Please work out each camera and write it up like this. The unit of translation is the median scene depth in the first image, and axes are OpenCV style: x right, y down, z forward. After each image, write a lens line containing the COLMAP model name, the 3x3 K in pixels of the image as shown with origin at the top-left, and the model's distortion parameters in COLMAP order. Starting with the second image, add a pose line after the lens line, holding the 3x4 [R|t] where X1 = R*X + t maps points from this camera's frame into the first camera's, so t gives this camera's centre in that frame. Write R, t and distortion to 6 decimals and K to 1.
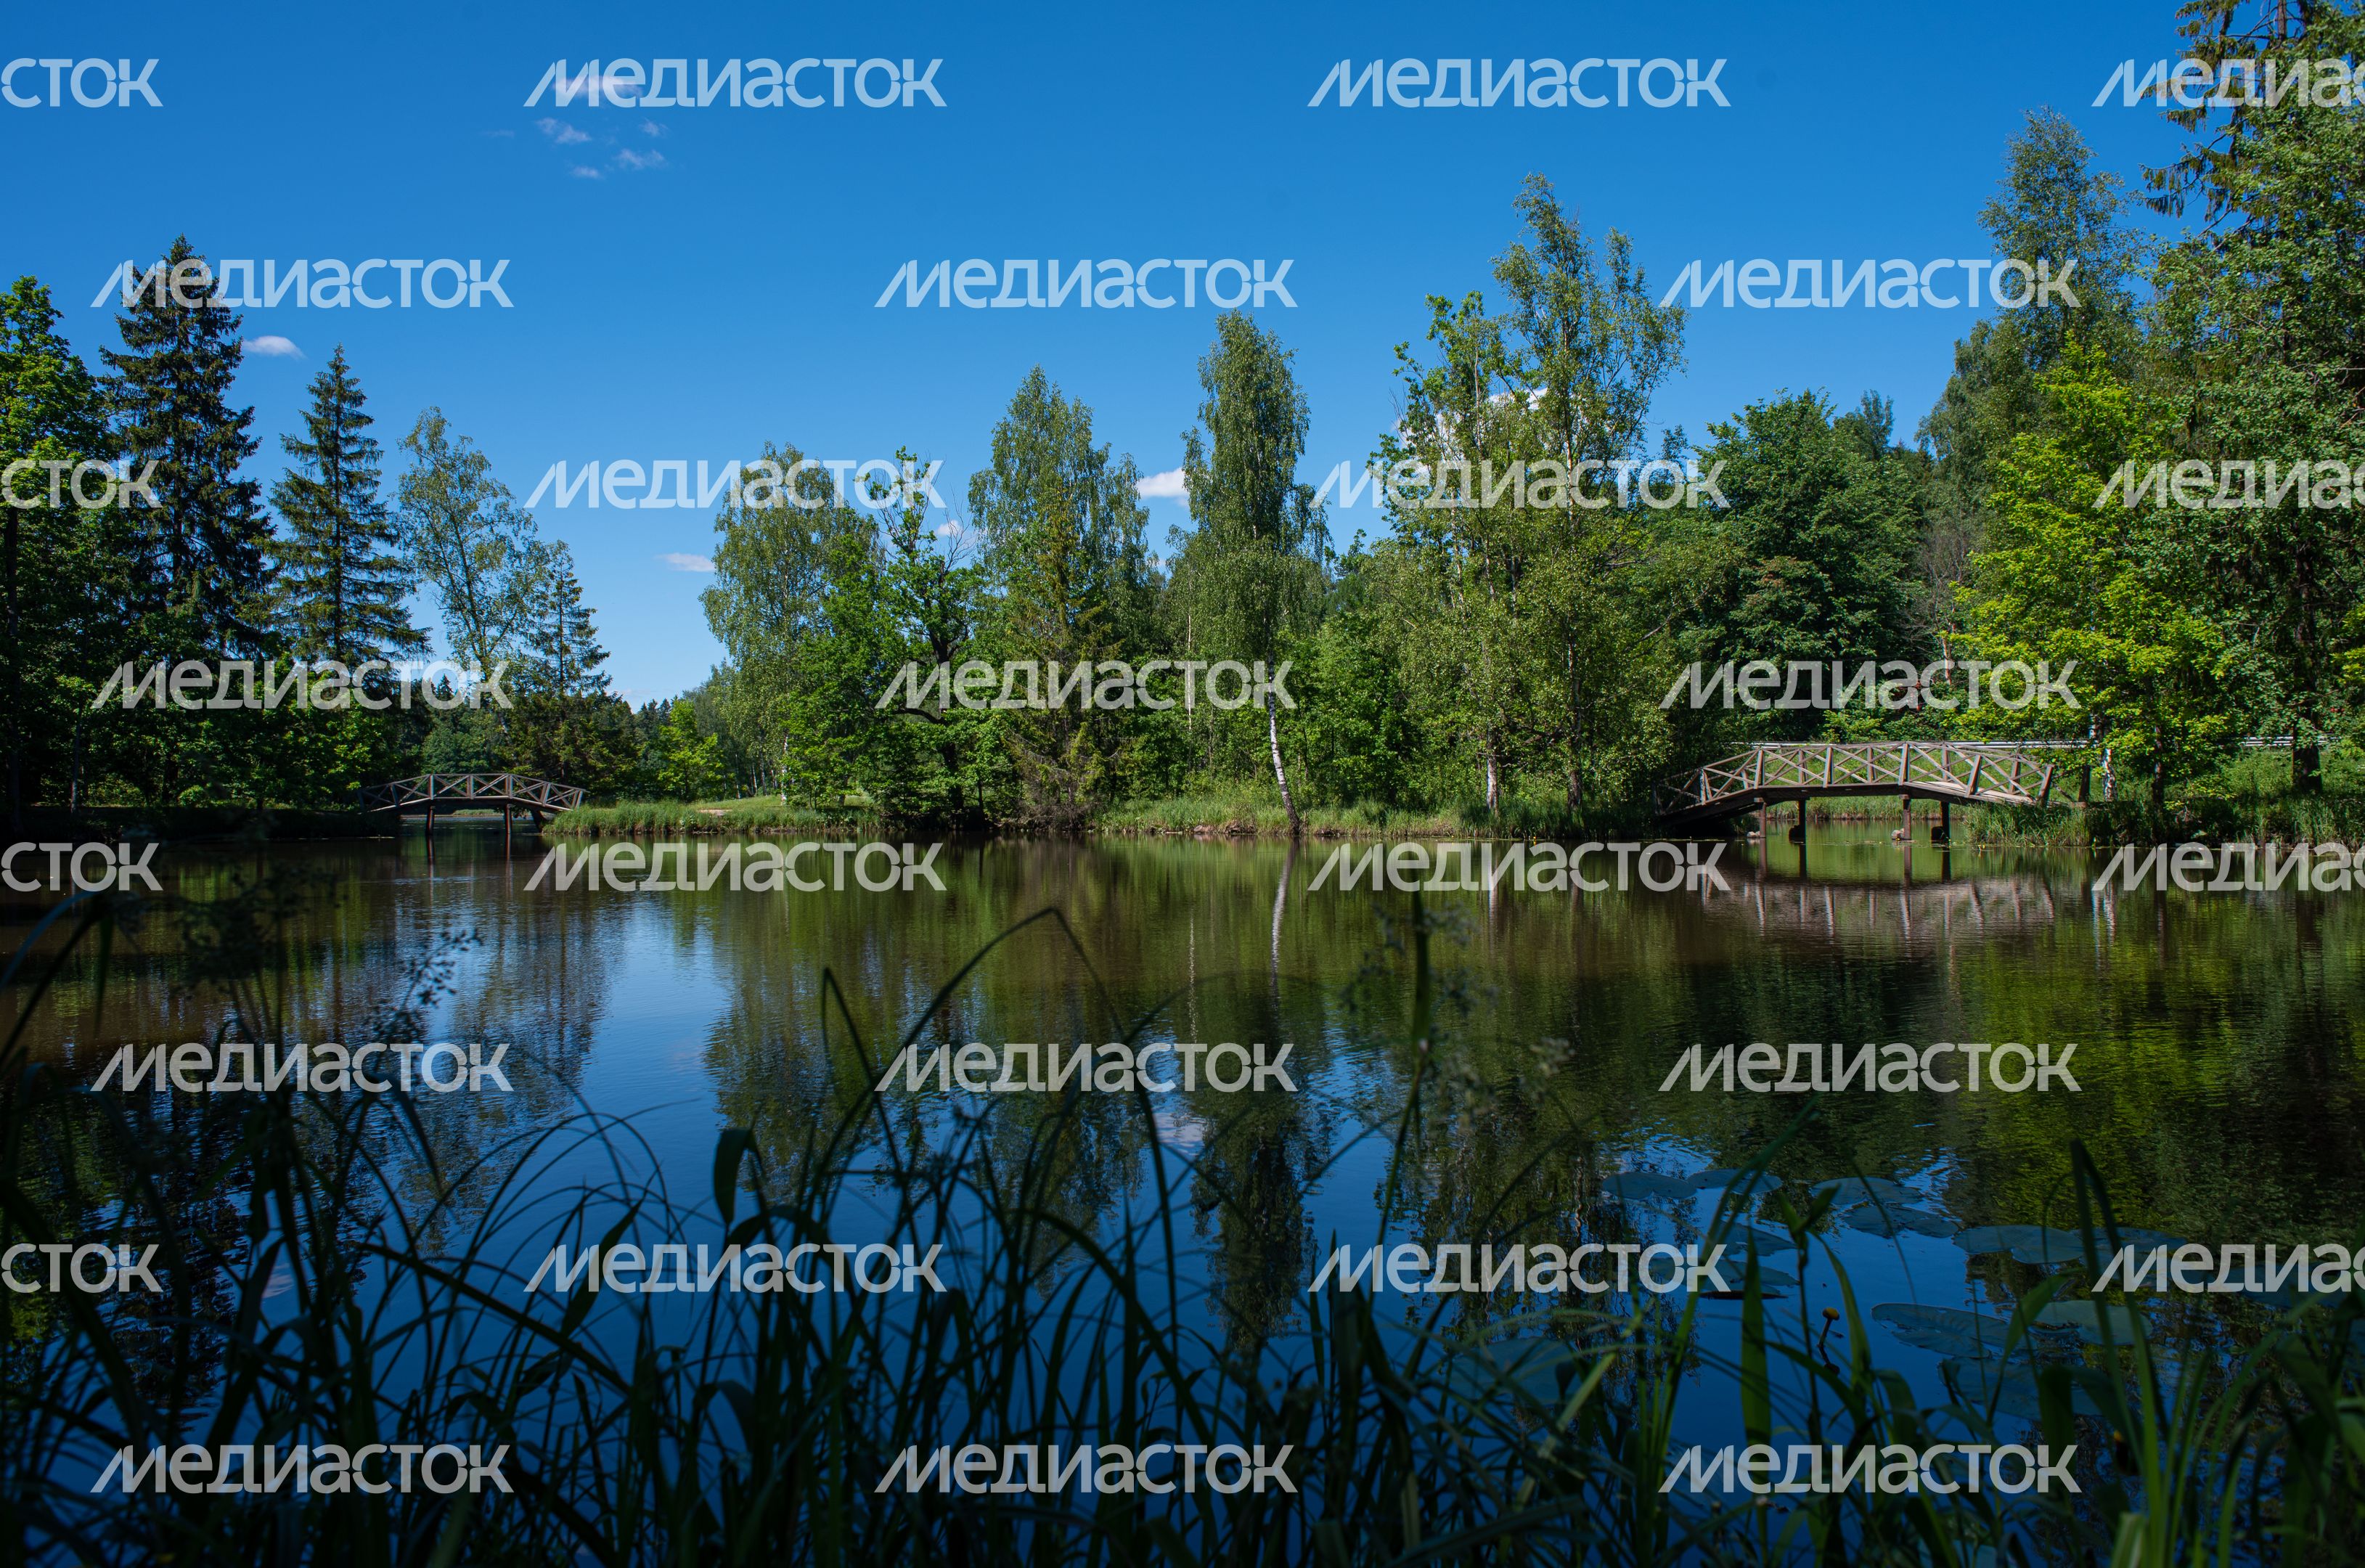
lens RADIAL K [[1106.2, 0, 1182.5], [0, 1106.2, 784.0], [0, 0, 1]] dist [0.000247, -0.000152]
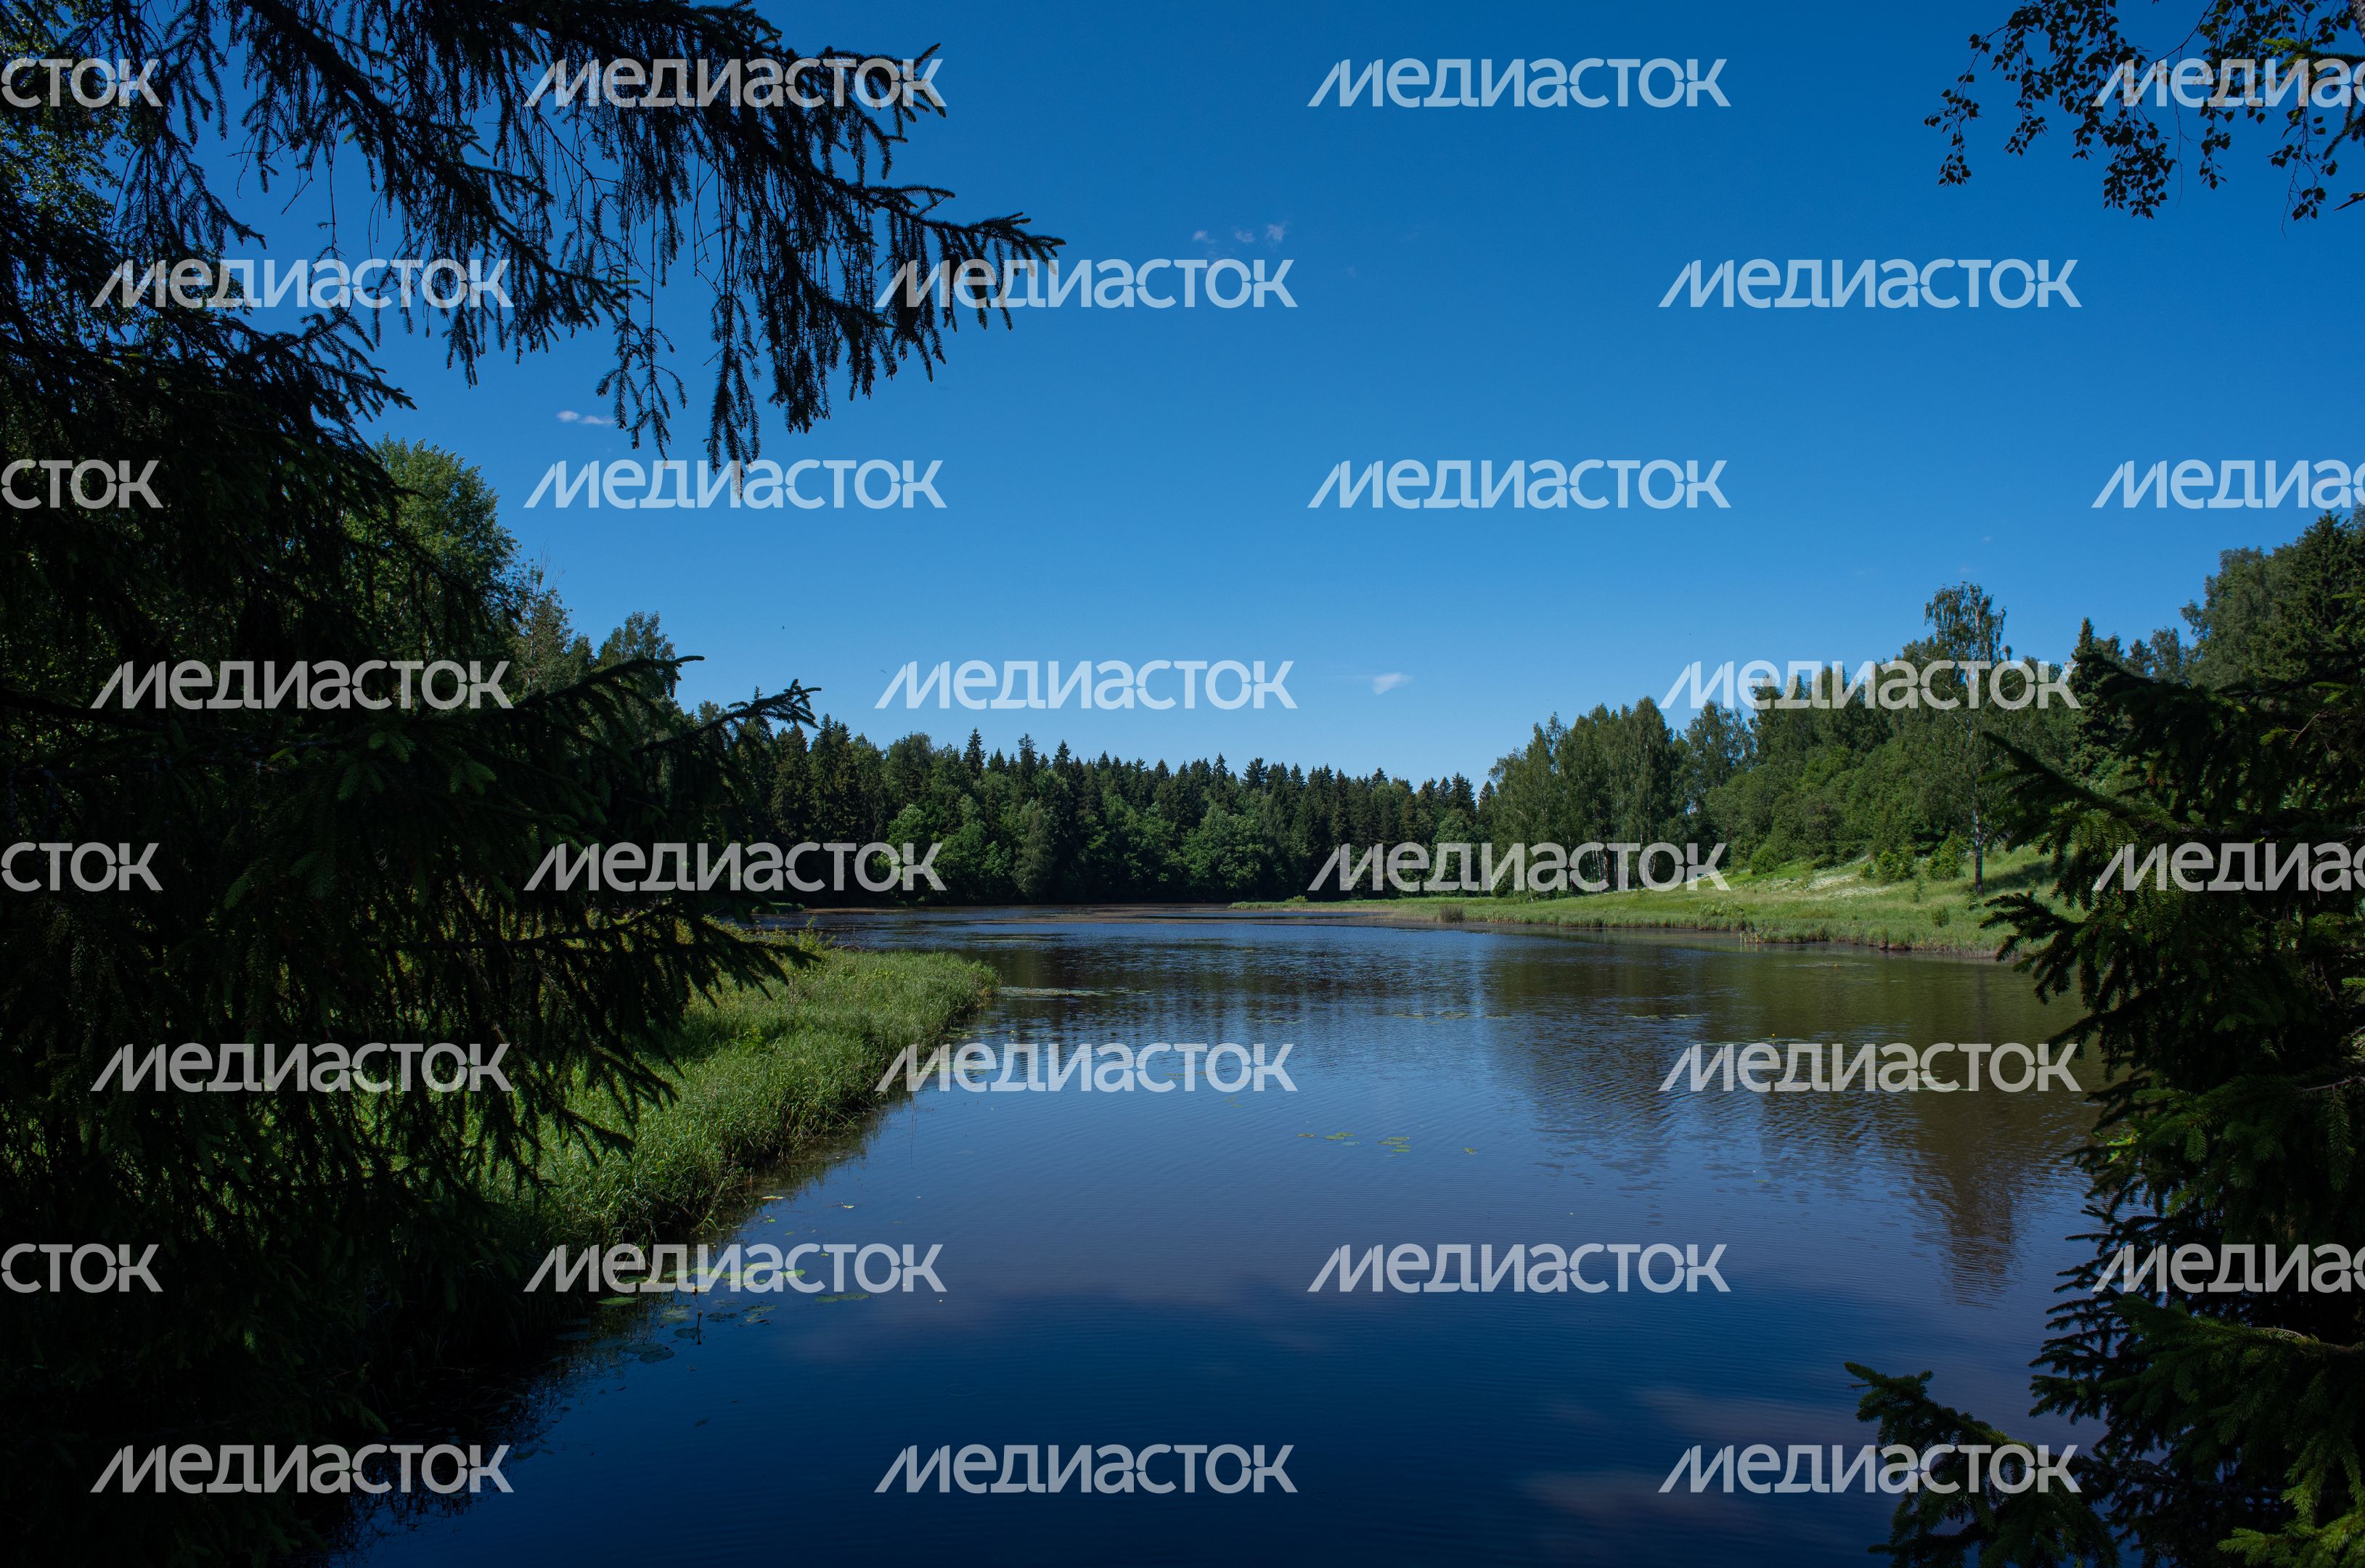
lens RADIAL K [[1106.2, 0, 1182.5], [0, 1106.2, 784.0], [0, 0, 1]] dist [0.000247, -0.000152]
pose [[1.000000, -0.000073, -0.000019, -0.000028], [0.000073, 1.000000, 0.000281, 0.162832], [0.000019, -0.000281, 1.000000, -0.000098]]
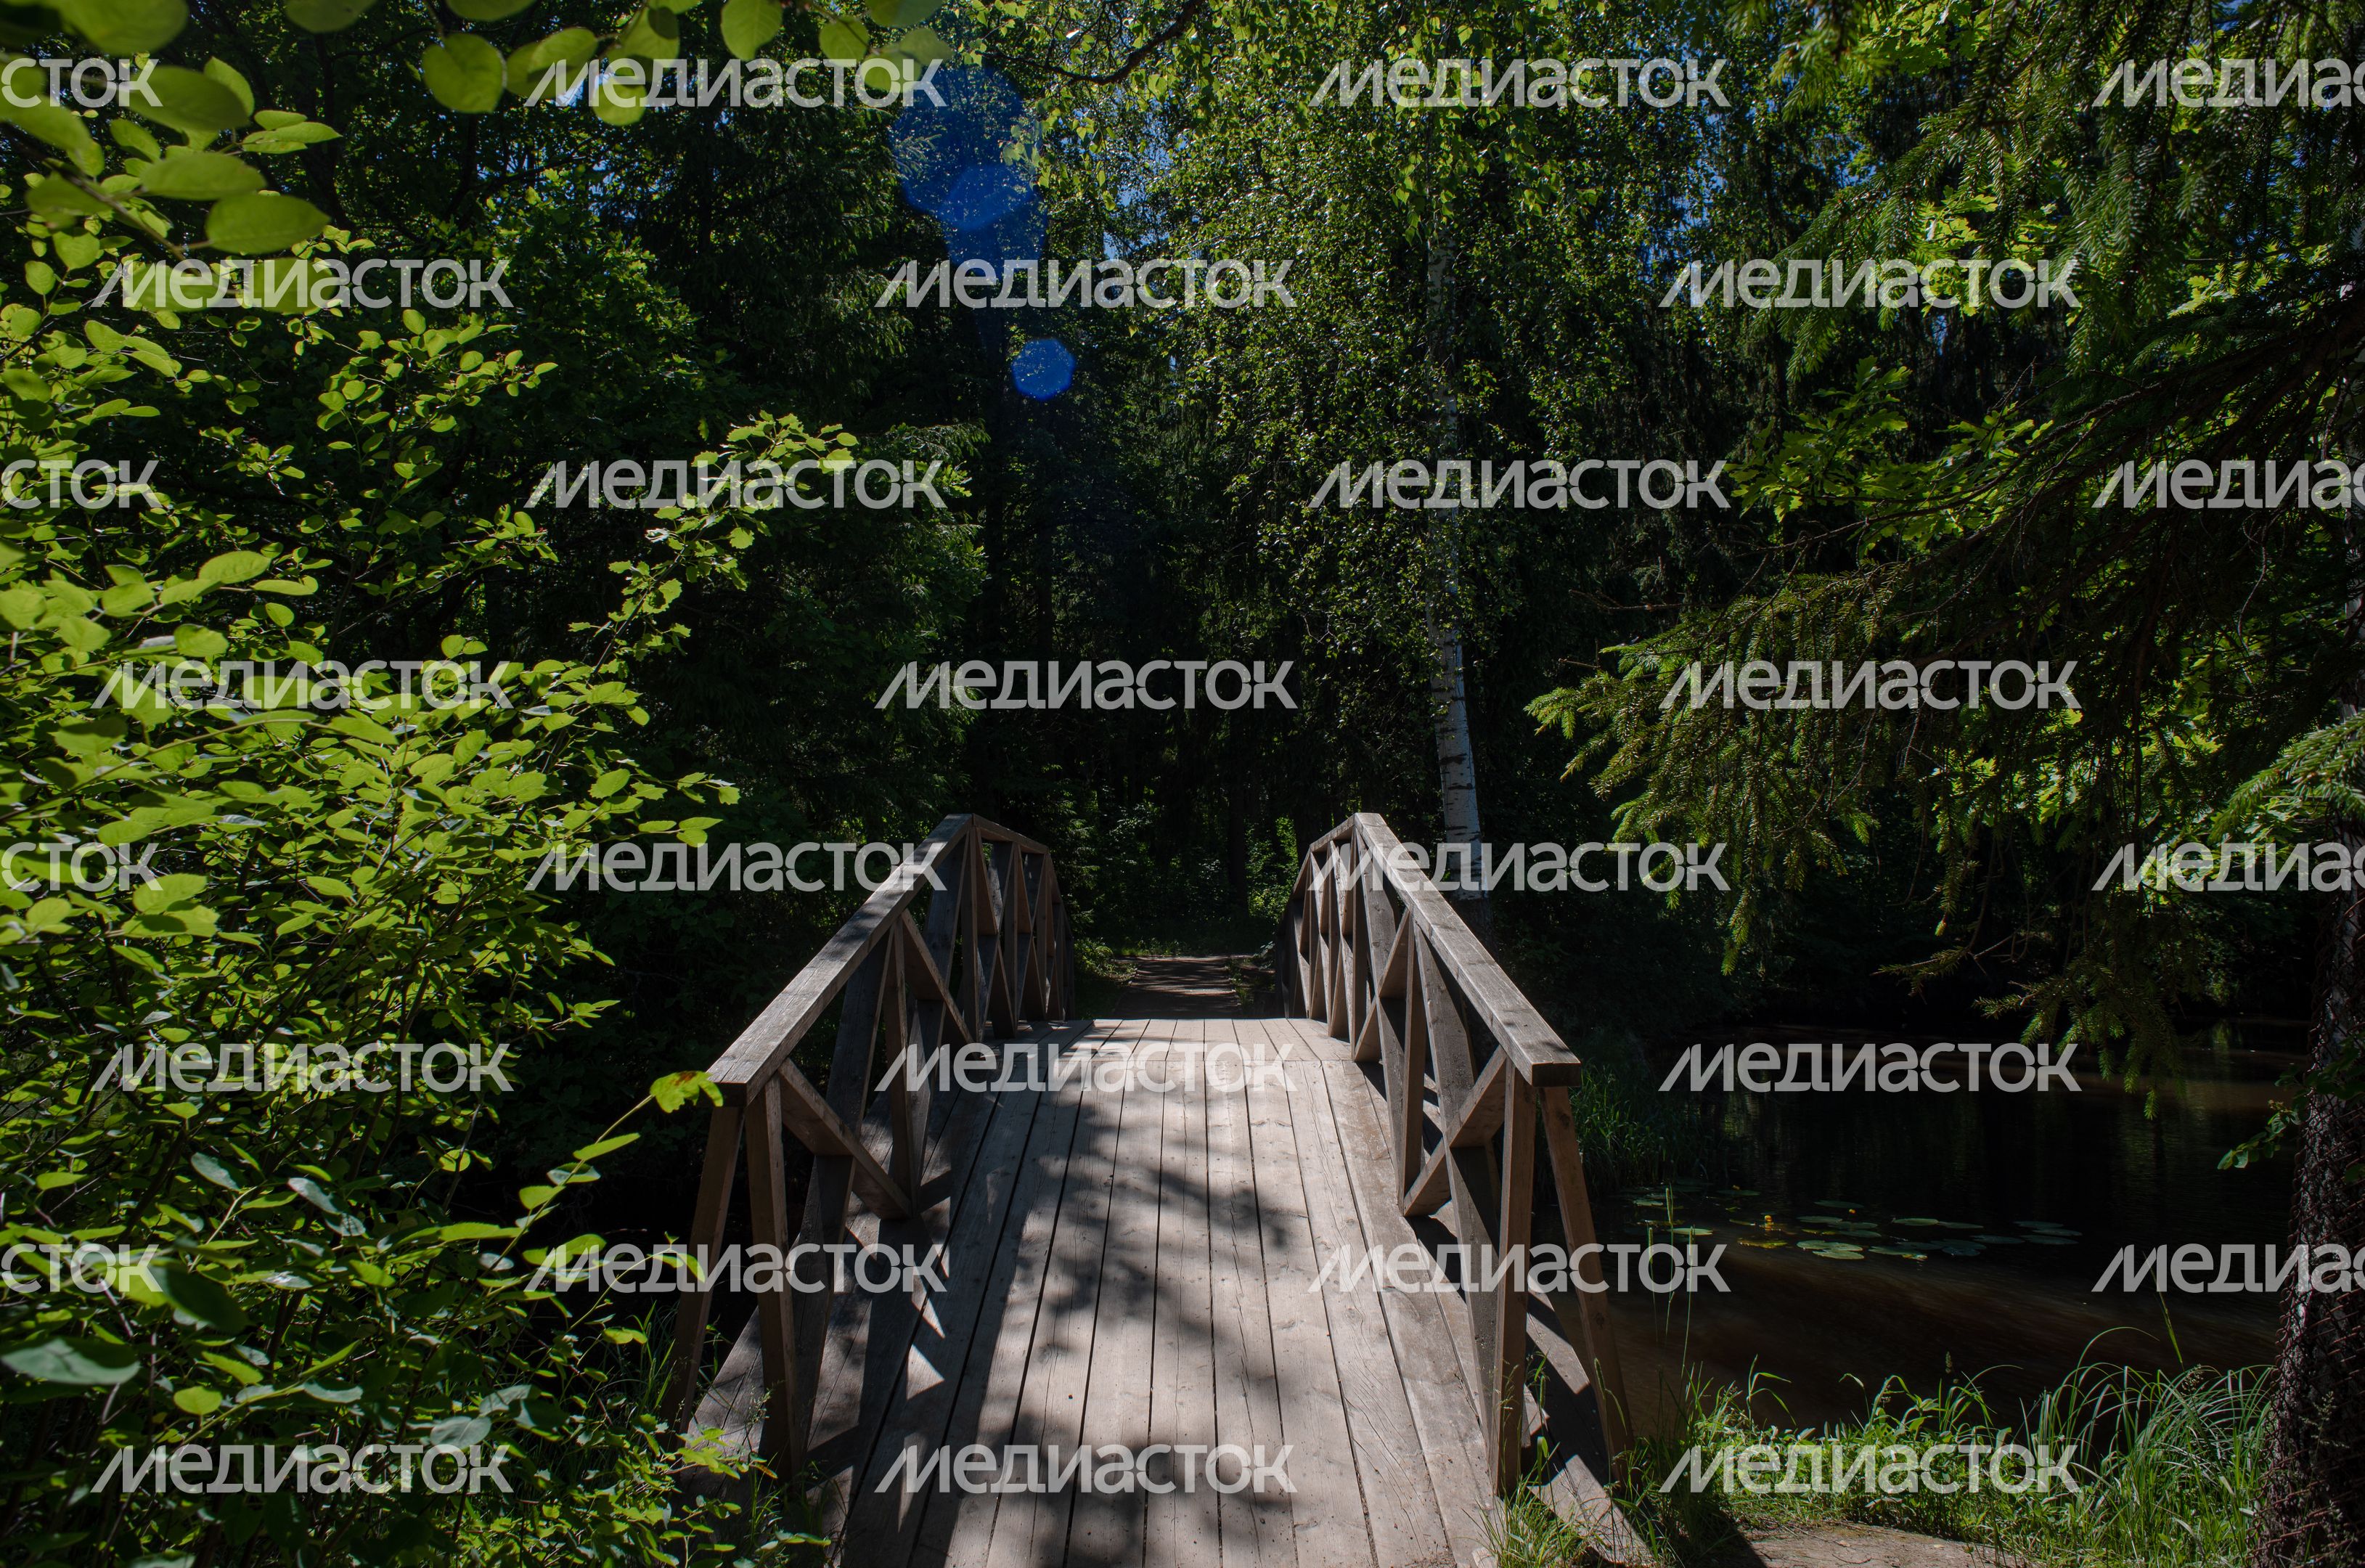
lens RADIAL K [[1106.2, 0, 1182.5], [0, 1106.2, 784.0], [0, 0, 1]] dist [0.000247, -0.000152]
pose [[1.000000, -0.000045, 0.000082, -0.000087], [0.000044, 1.000000, 0.000466, 0.849267], [-0.000082, -0.000466, 1.000000, -0.000183]]
